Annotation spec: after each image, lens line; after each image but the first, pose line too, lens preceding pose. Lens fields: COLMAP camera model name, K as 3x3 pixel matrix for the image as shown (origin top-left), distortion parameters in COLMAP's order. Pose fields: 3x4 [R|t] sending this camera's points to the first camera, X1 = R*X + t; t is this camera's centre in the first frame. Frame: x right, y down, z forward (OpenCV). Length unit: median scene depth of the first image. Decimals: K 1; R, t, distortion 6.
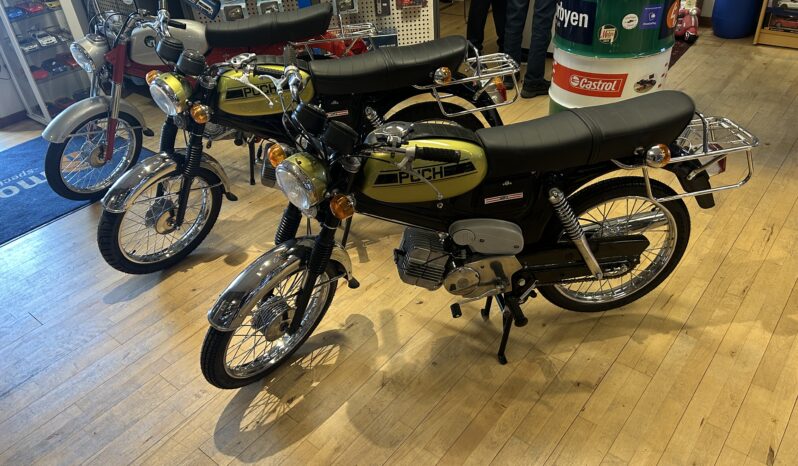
lens RADIAL K [[605.7, 0, 400.8], [0, 605.7, 229.7], [0, 0, 1]] dist [0.088701, -0.111521]
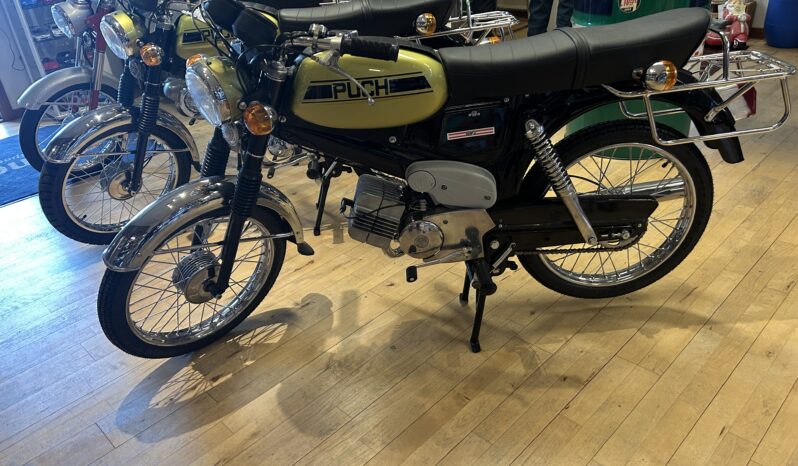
lens RADIAL K [[604.4, 0, 399.0], [0, 604.4, 233.0], [0, 0, 1]] dist [0.079447, -0.093428]
pose [[0.995004, 0.040764, -0.091133, 0.136462], [-0.048537, 0.995218, -0.084771, 0.138316], [0.087241, 0.088771, 0.992224, 0.171265]]
